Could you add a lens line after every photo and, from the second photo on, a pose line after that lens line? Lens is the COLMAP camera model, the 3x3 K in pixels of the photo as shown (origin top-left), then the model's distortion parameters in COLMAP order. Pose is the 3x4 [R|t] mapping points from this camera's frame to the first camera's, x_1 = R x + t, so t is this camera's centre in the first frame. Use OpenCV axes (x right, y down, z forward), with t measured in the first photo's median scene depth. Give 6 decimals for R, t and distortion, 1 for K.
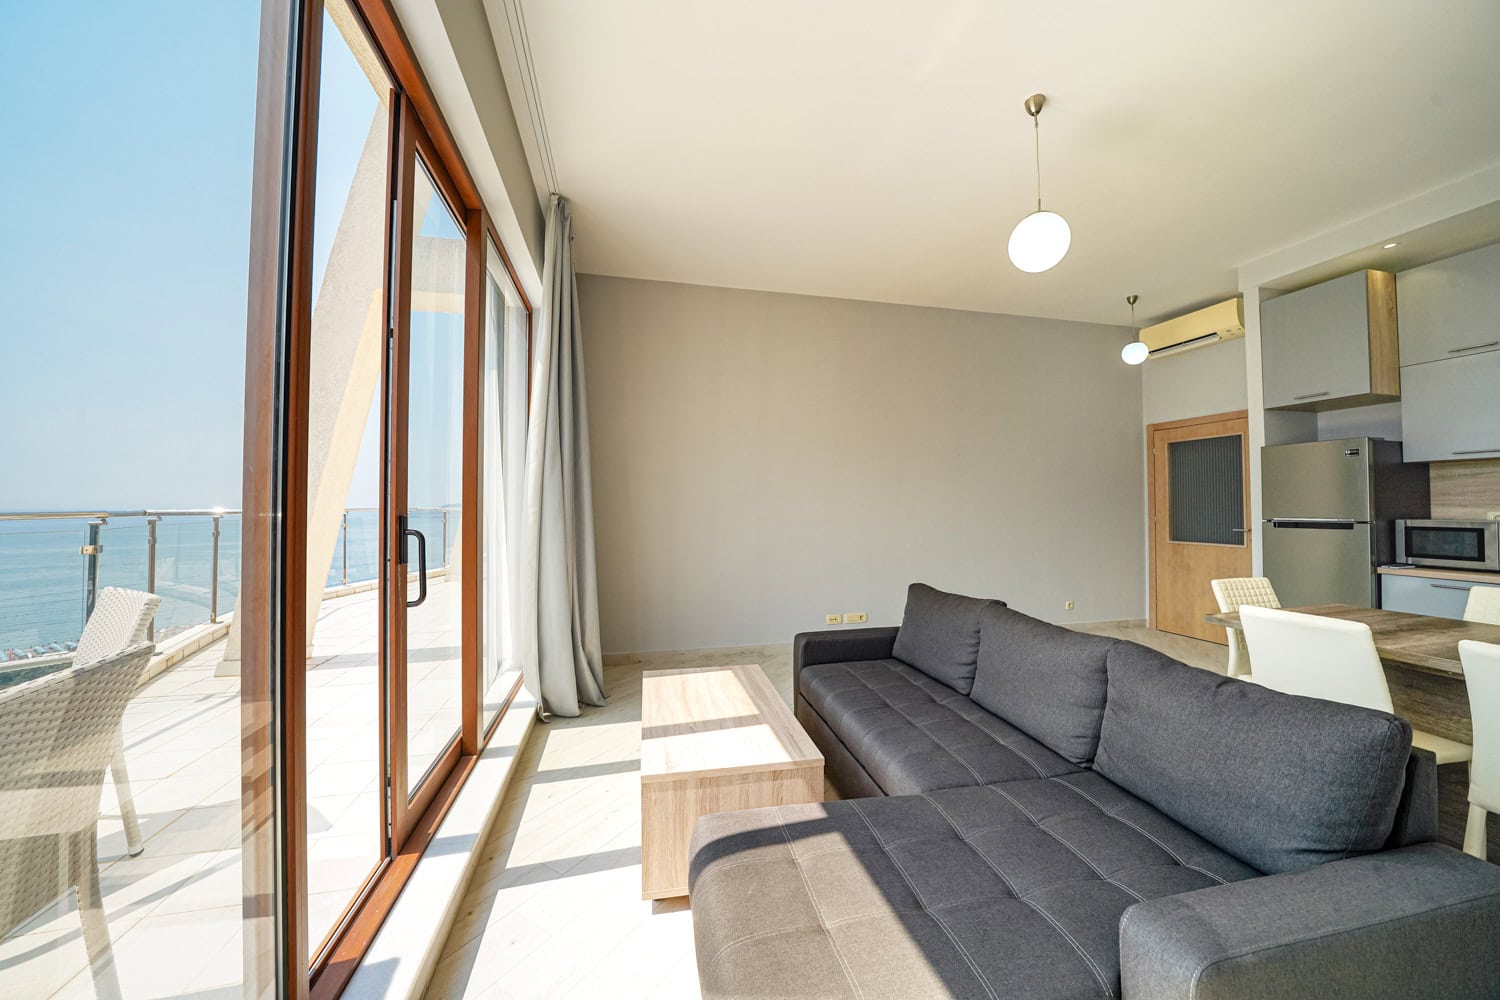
lens RADIAL K [[594.8, 0, 742.7], [0, 594.8, 504.5], [0, 0, 1]] dist [-0.004107, -0.000054]
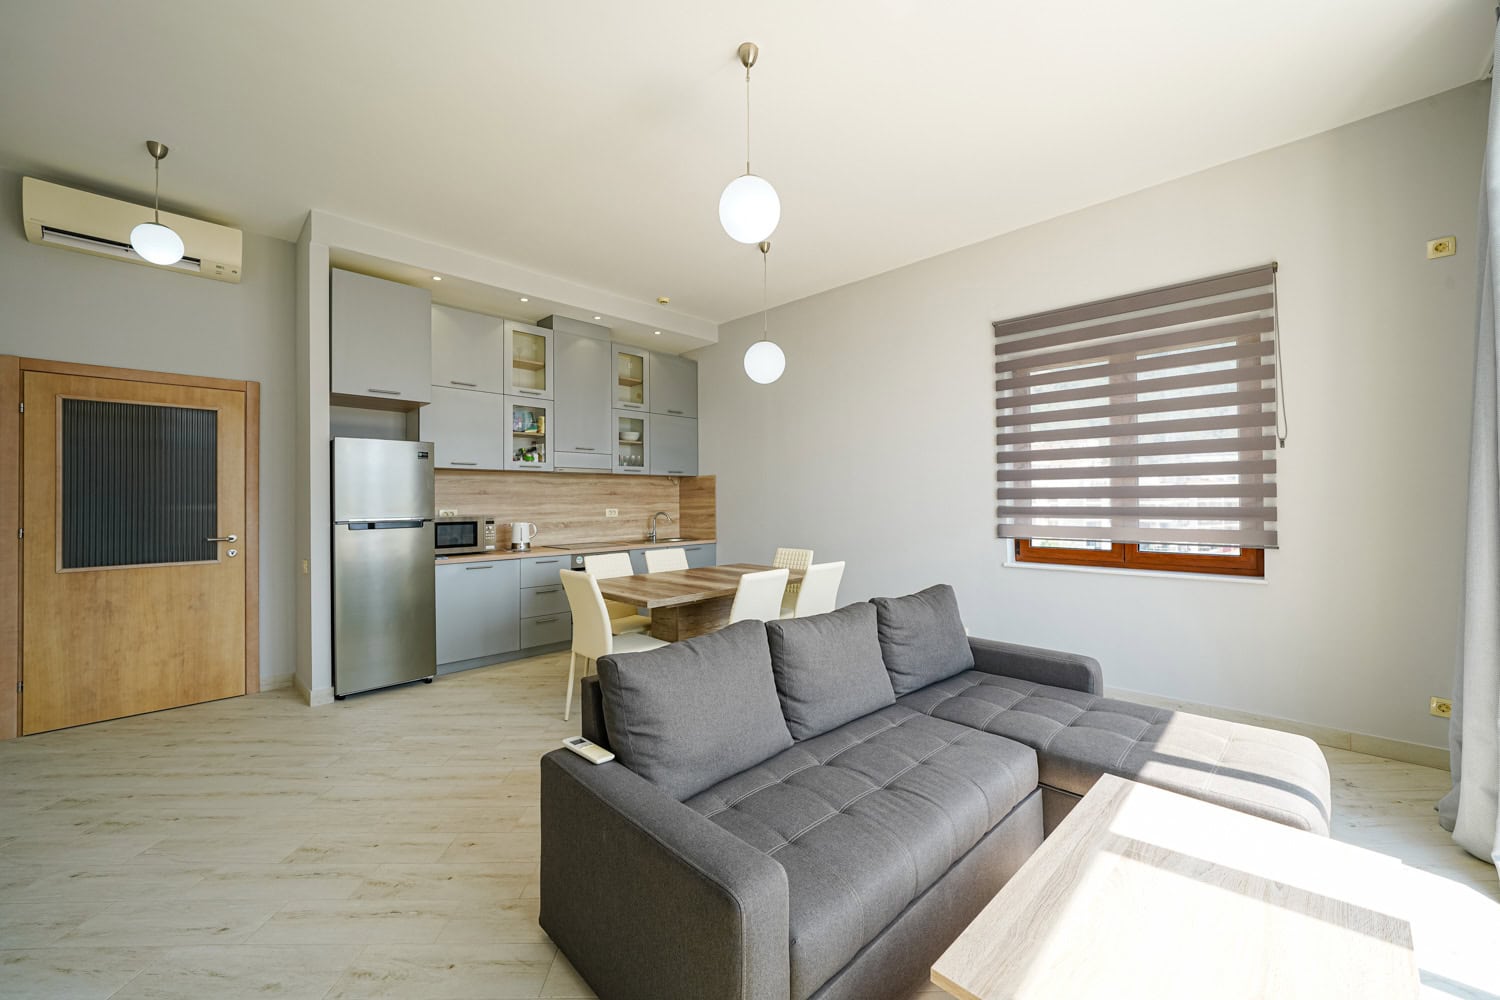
lens RADIAL K [[618.3, 0, 747.9], [0, 618.3, 502.6], [0, 0, 1]] dist [-0.004444, 0.000678]
pose [[-0.552924, 0.001394, 0.833230, -0.160116], [0.005201, 0.999985, 0.001779, -0.000673], [-0.833215, 0.005317, -0.552923, 0.857485]]
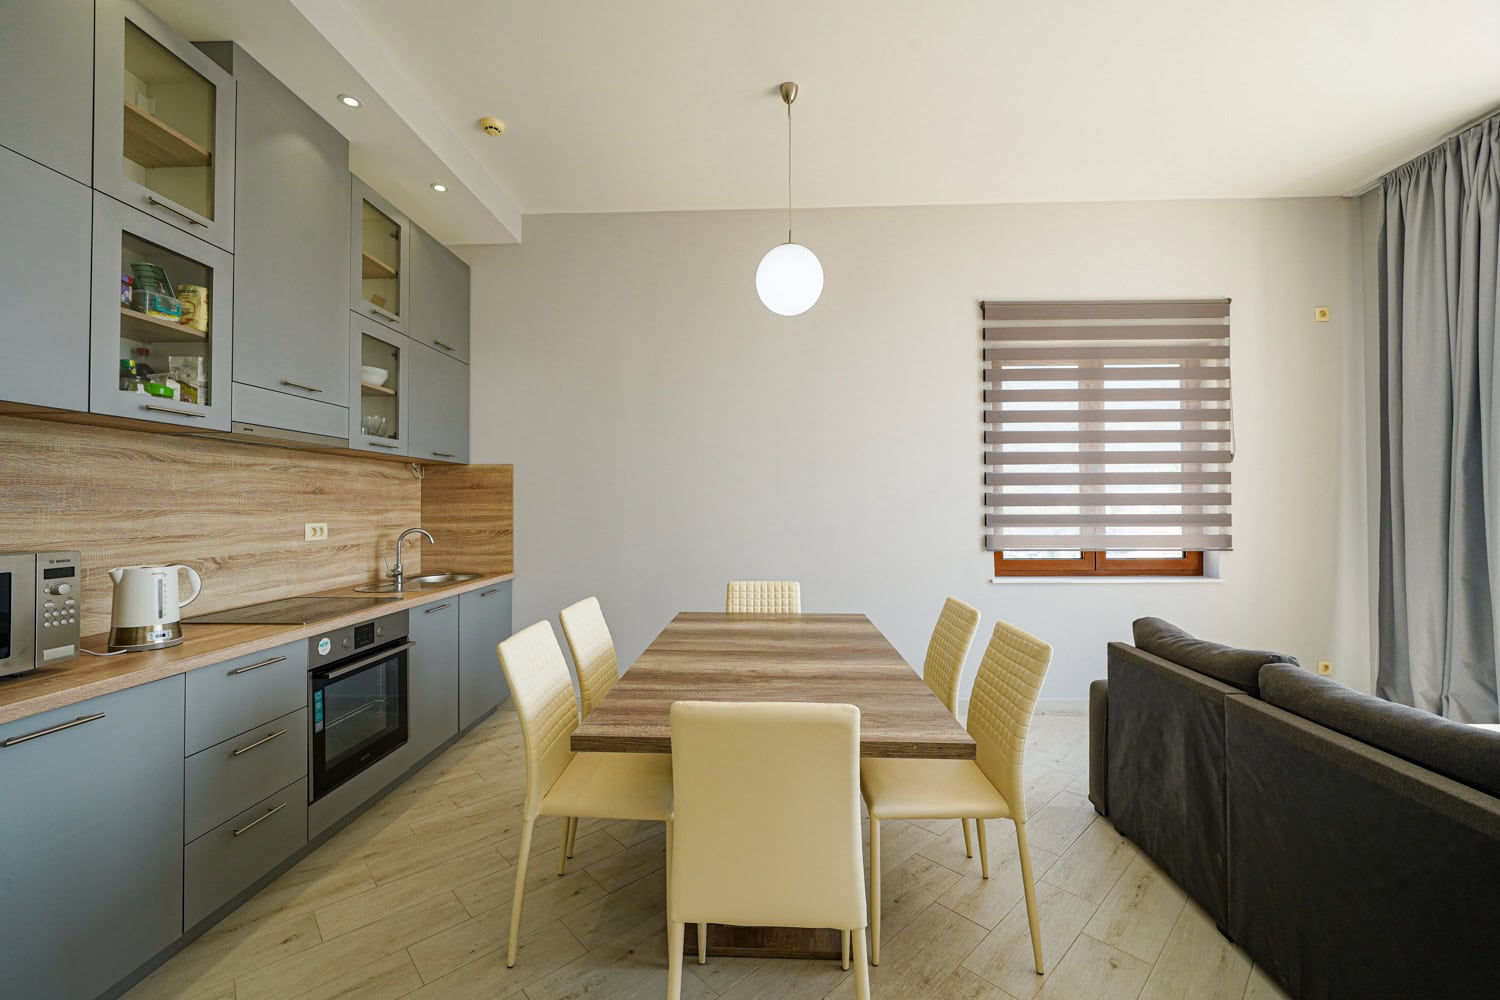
lens RADIAL K [[618.3, 0, 747.9], [0, 618.3, 502.6], [0, 0, 1]] dist [-0.004444, 0.000678]
pose [[-0.975279, 0.004845, 0.220922, 0.455313], [0.002986, 0.999957, -0.008747, -0.000782], [-0.220955, -0.007871, -0.975252, 0.879328]]
